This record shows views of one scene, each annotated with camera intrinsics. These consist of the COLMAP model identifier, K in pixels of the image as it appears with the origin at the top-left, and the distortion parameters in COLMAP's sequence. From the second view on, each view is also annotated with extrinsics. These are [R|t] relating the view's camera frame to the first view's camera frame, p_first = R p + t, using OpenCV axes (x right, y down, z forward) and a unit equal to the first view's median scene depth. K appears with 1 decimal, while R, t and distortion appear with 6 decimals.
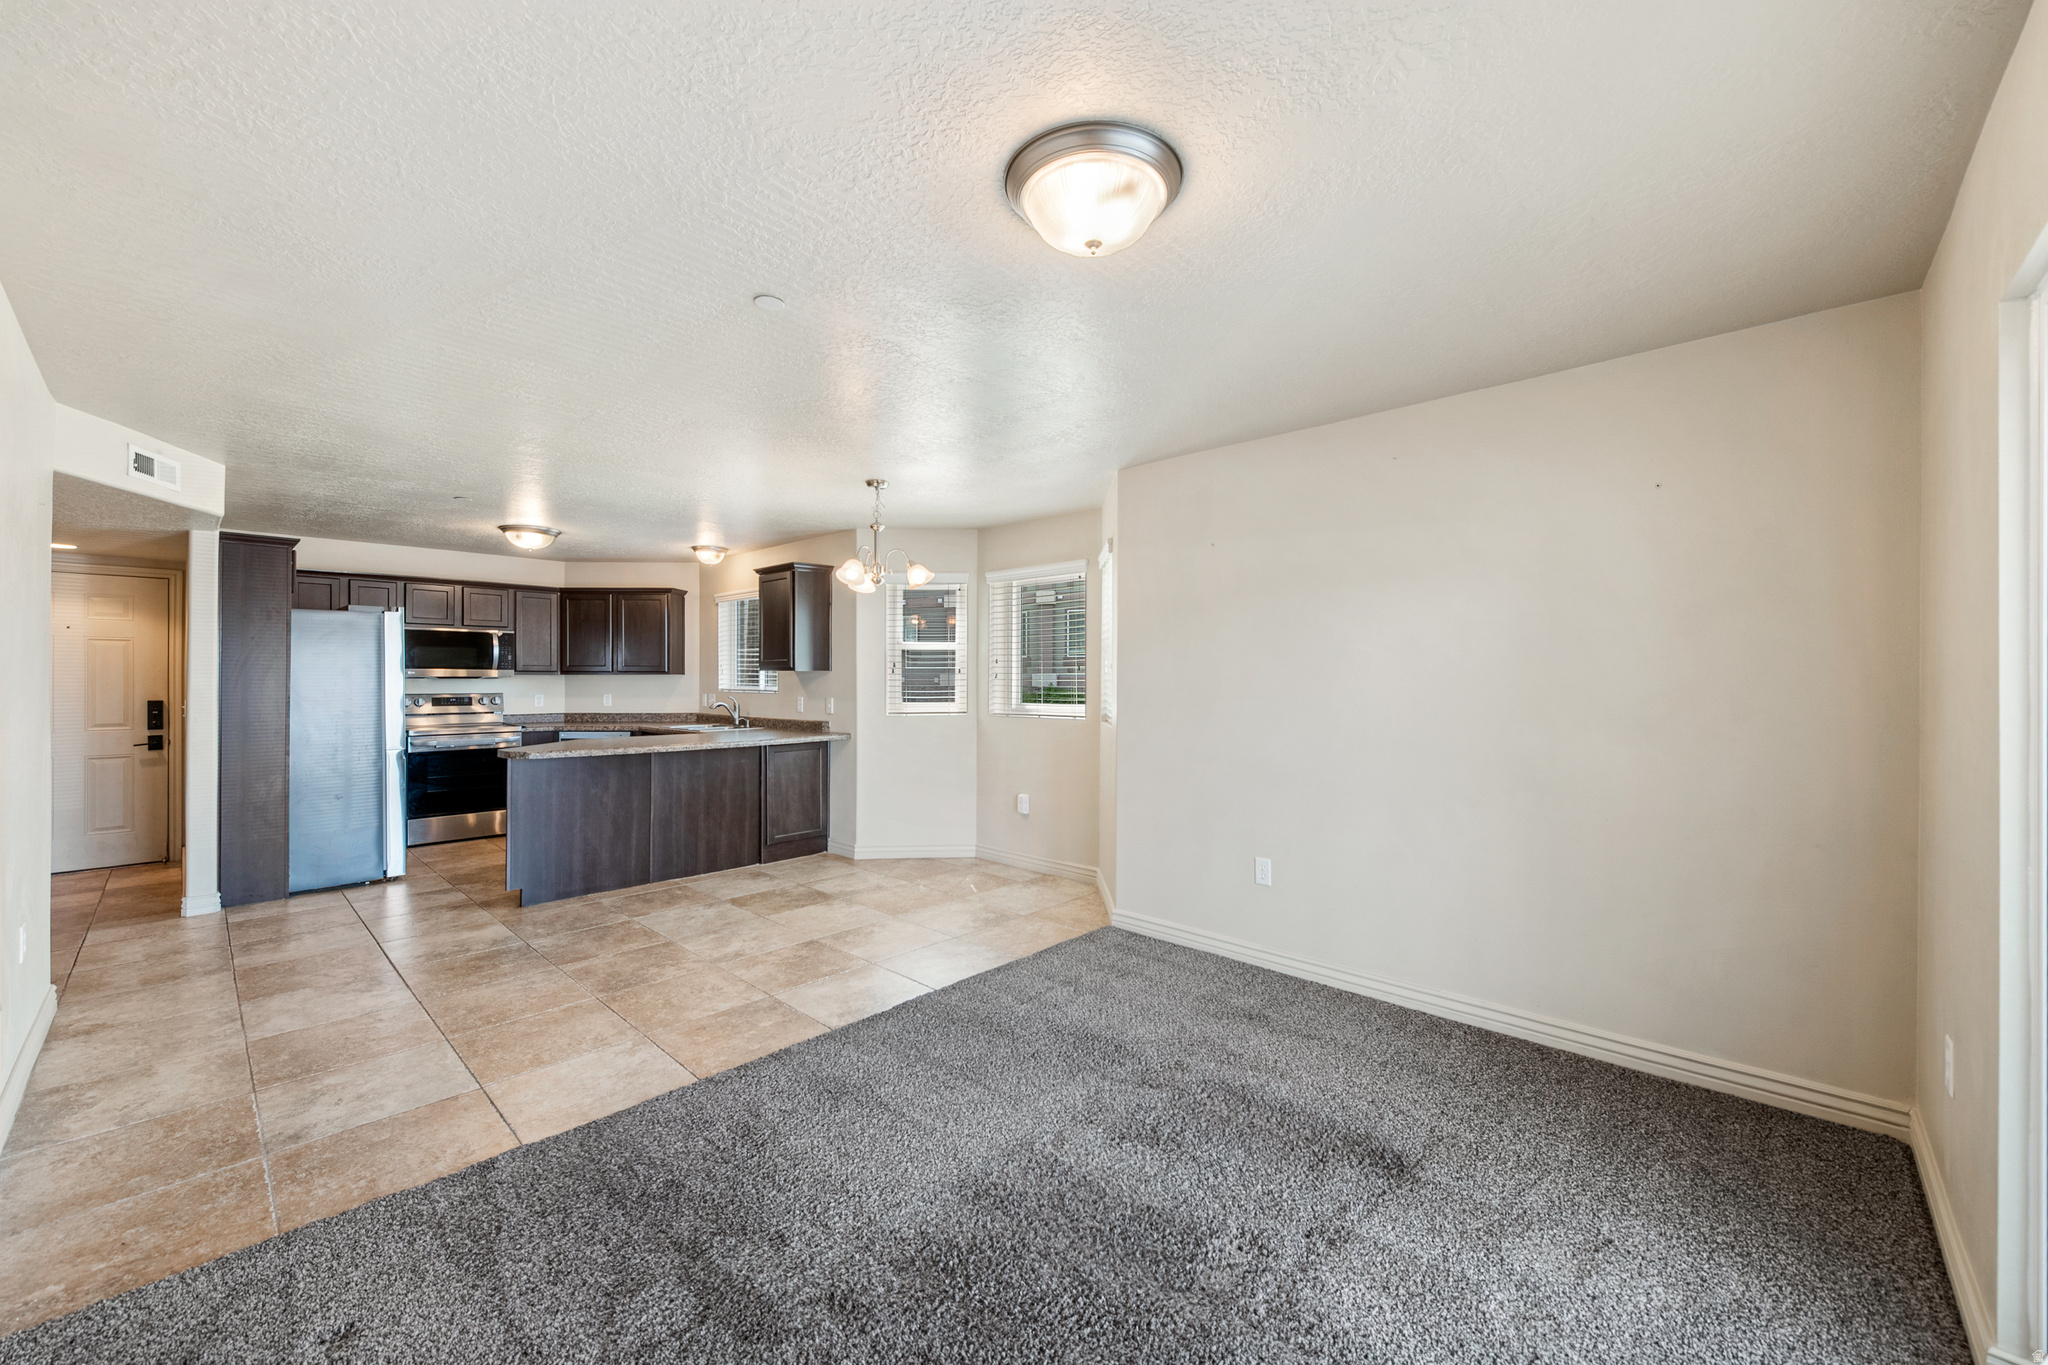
lens RADIAL K [[802.6, 0, 1021.7], [0, 802.6, 681.4], [0, 0, 1]] dist [0.009381, -0.000466]
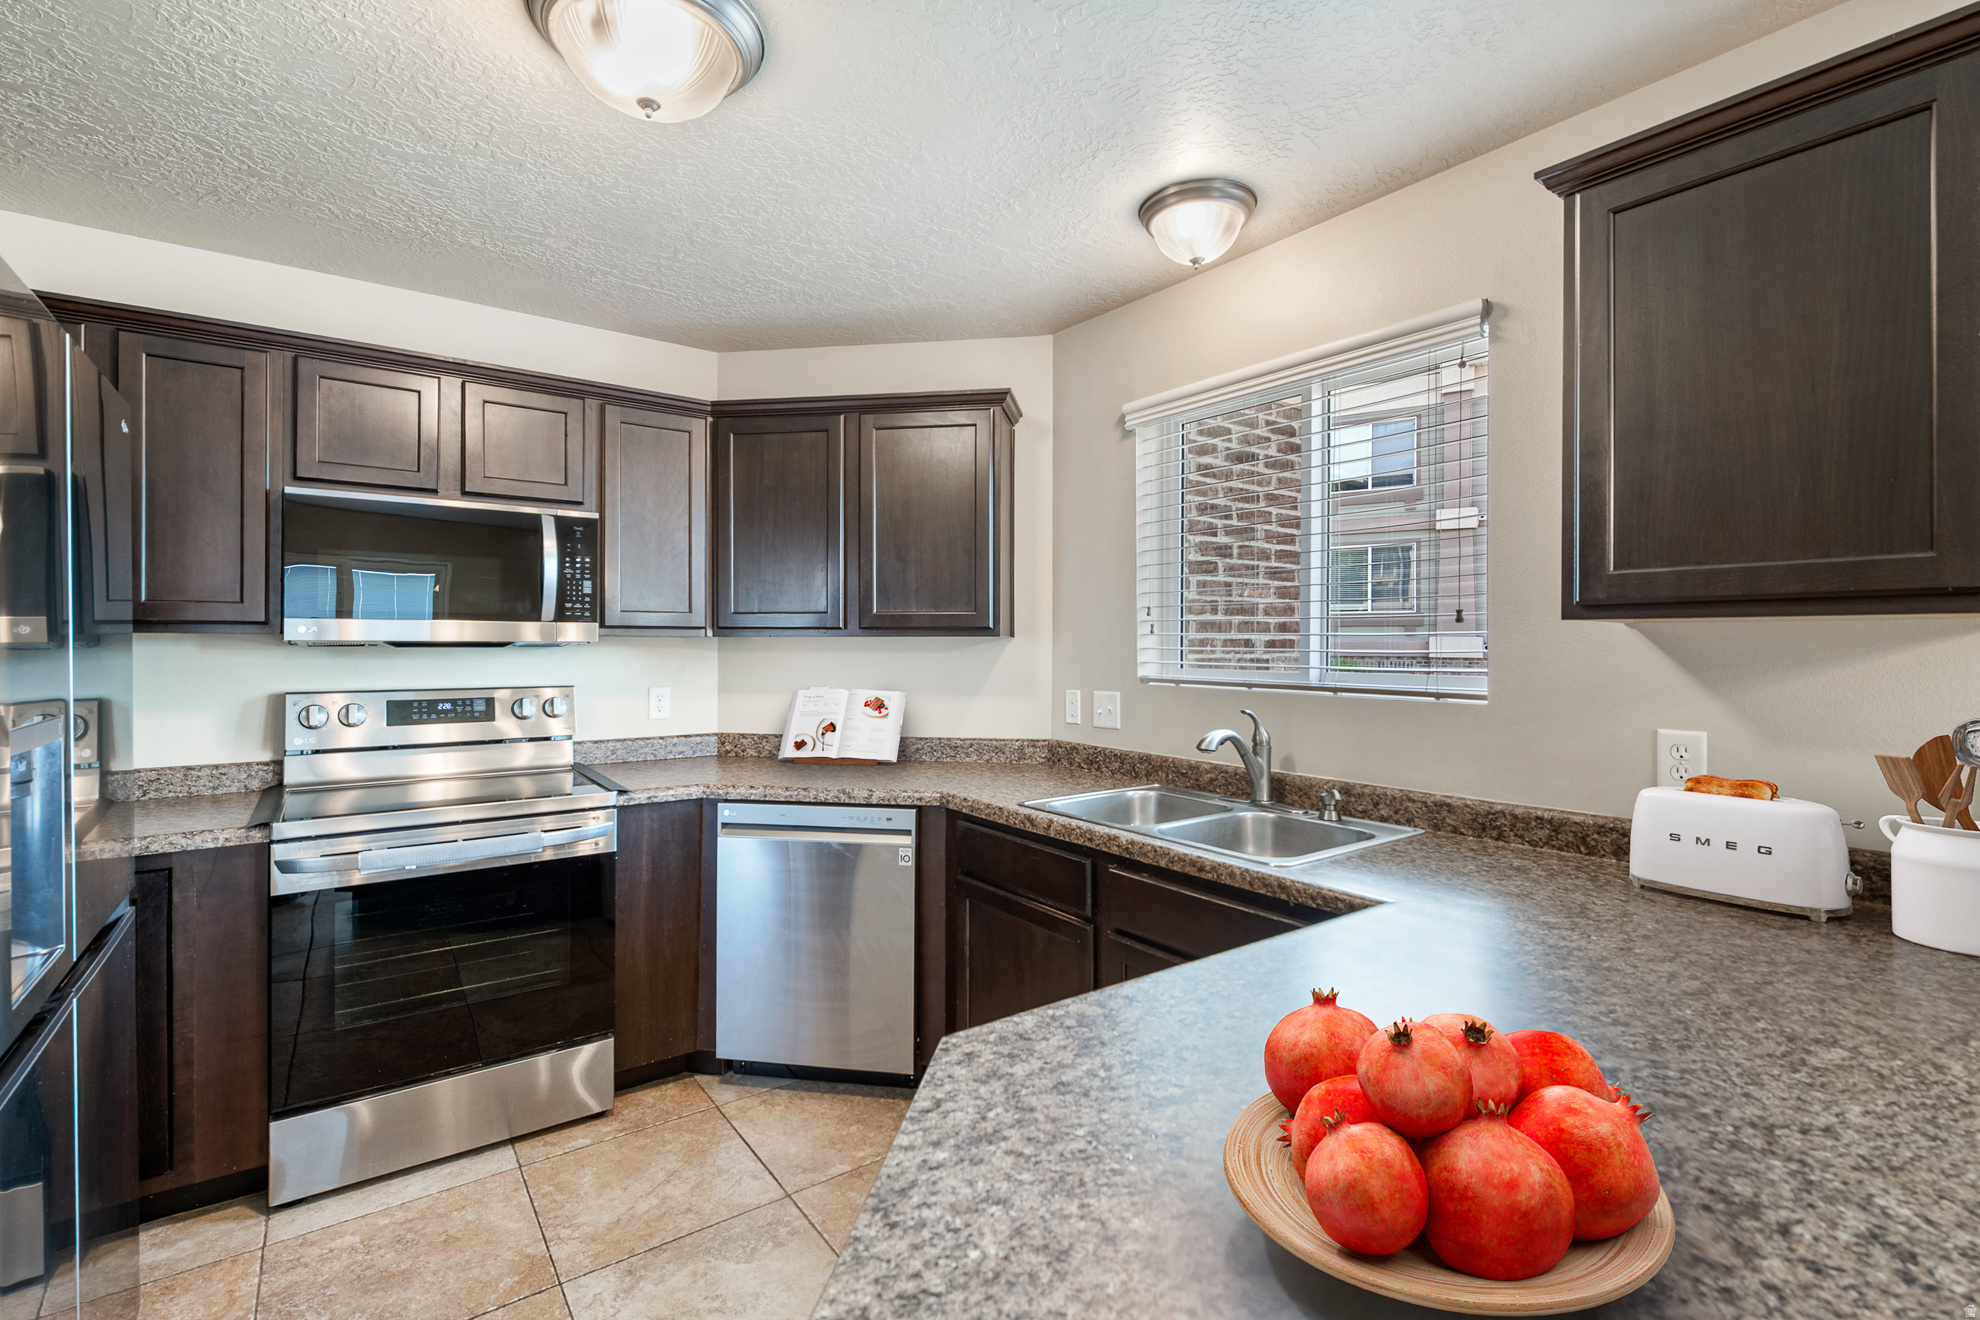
lens RADIAL K [[889.9, 0, 973.4], [0, 889.9, 646.8], [0, 0, 1]] dist [0.005195, -0.002867]
pose [[0.983691, 0.000468, -0.179868, -0.517820], [-0.000679, 0.999999, -0.001114, -0.004473], [0.179868, 0.001218, 0.983690, 0.839658]]
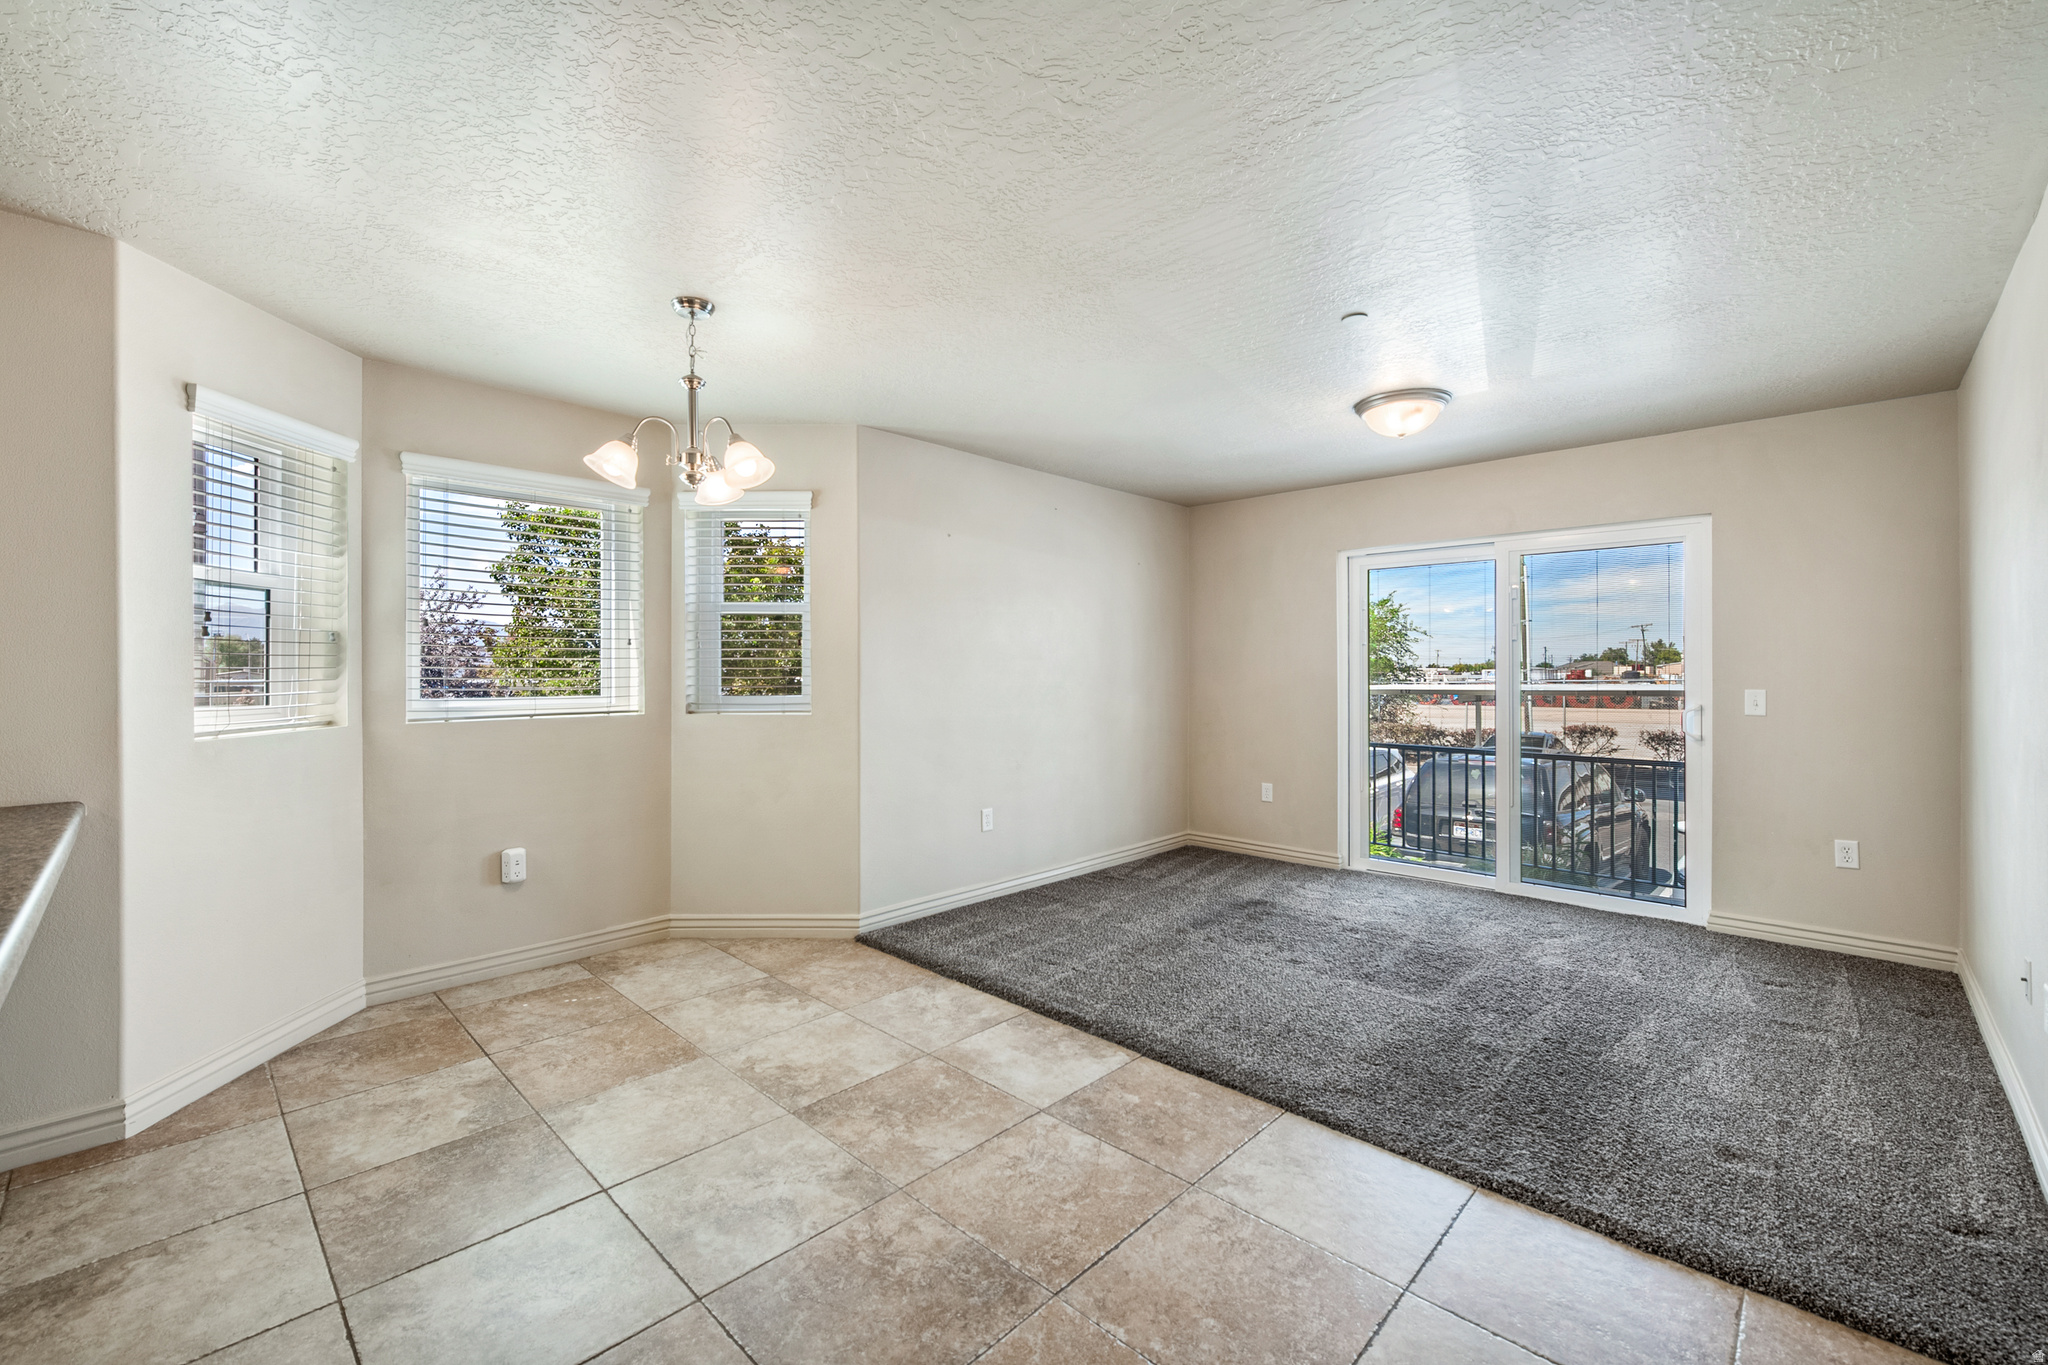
lens RADIAL K [[855.9, 0, 1033.1], [0, 855.9, 673.7], [0, 0, 1]] dist [0.003157, 0.000210]
pose [[-0.009106, -0.008798, 0.999920, -0.669297], [0.001723, 0.999960, 0.008814, 0.005593], [-0.999957, 0.001803, -0.009090, 0.650111]]
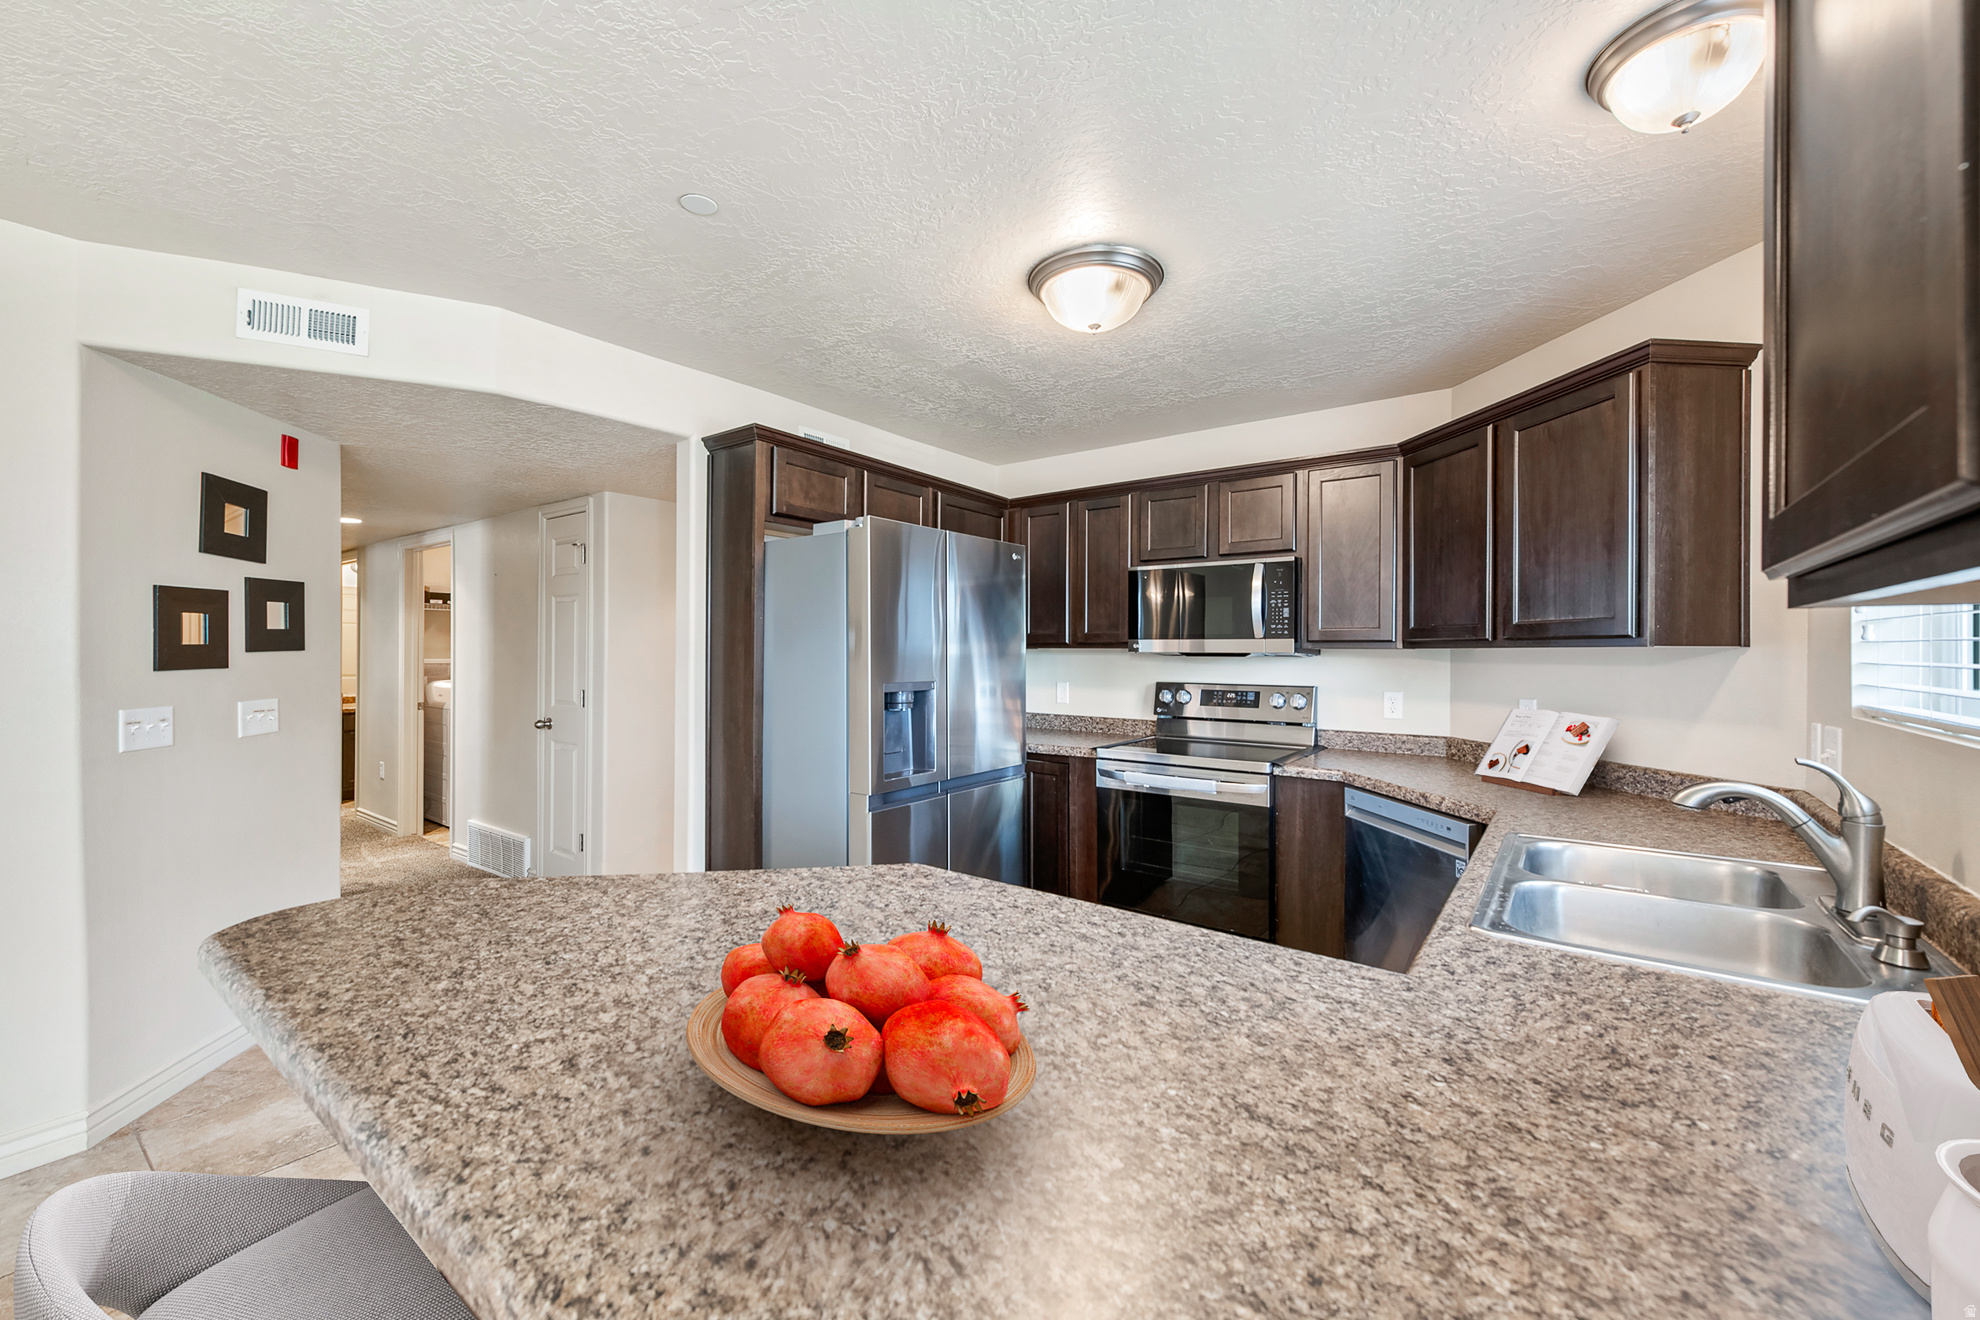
lens RADIAL K [[776.0, 0, 1014.0], [0, 776.0, 657.0], [0, 0, 1]] dist [0.009381, -0.000466]
pose [[0.133417, 0.003737, -0.991053, -0.263314], [-0.007240, 0.999970, 0.002796, -0.004940], [0.991033, 0.006802, 0.133441, 1.010238]]
